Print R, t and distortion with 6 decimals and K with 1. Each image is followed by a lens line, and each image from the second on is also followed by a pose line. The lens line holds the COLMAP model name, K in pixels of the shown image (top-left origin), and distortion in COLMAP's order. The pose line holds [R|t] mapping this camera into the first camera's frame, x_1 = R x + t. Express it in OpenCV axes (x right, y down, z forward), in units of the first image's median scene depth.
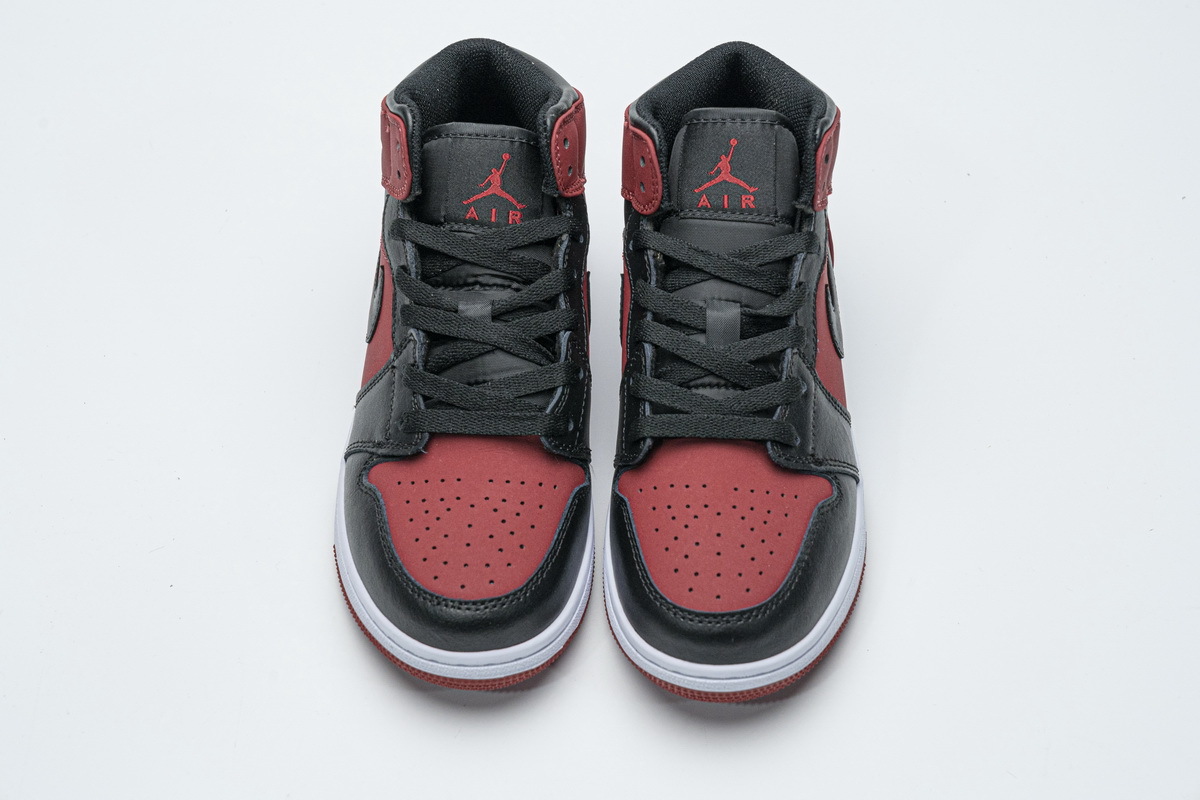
lens RADIAL K [[2386.5, 0, 597.7], [0, 2386.5, 399.3], [0, 0, 1]] dist [0.029319, 0.000000]
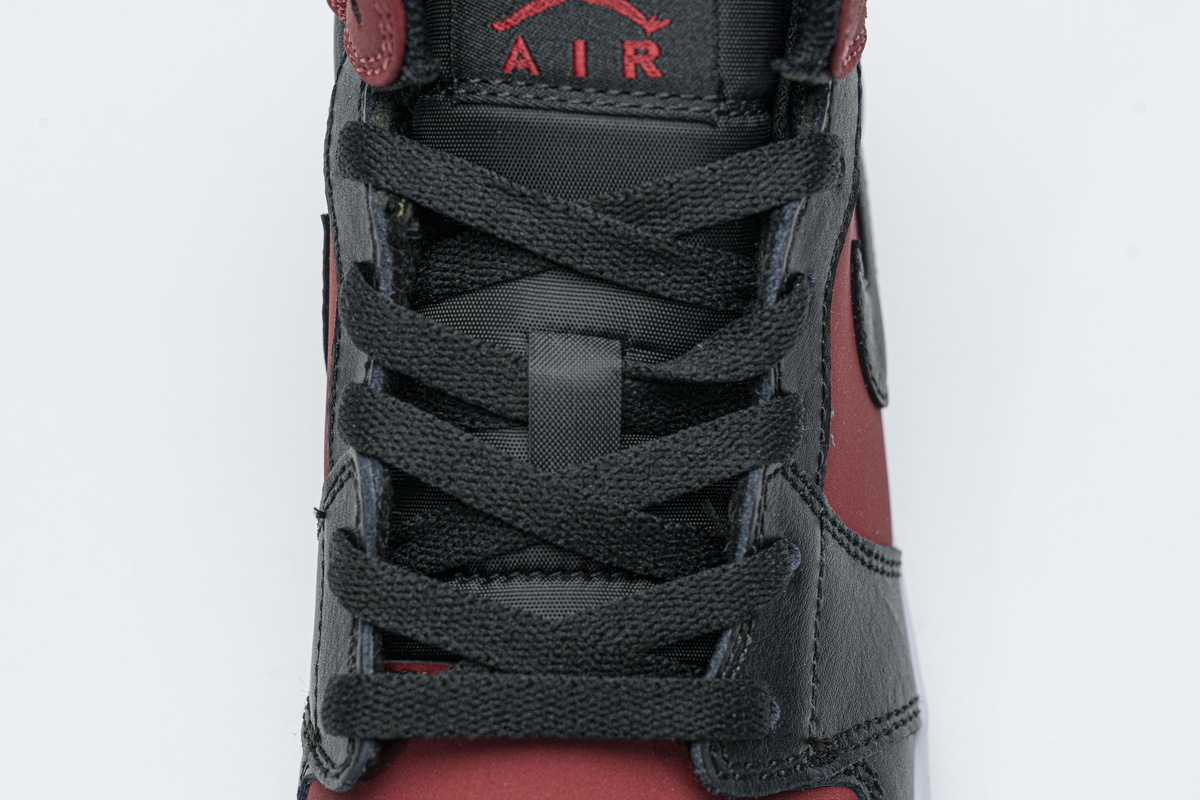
lens RADIAL K [[2231.5, 0, 601.1], [0, 2231.5, 400.5], [0, 0, 1]] dist [-0.042852, 0.000000]
pose [[0.999798, 0.000240, 0.020090, 0.049015], [-0.004654, 0.975494, 0.219978, -0.106373], [-0.019545, -0.220028, 0.975298, 0.663503]]
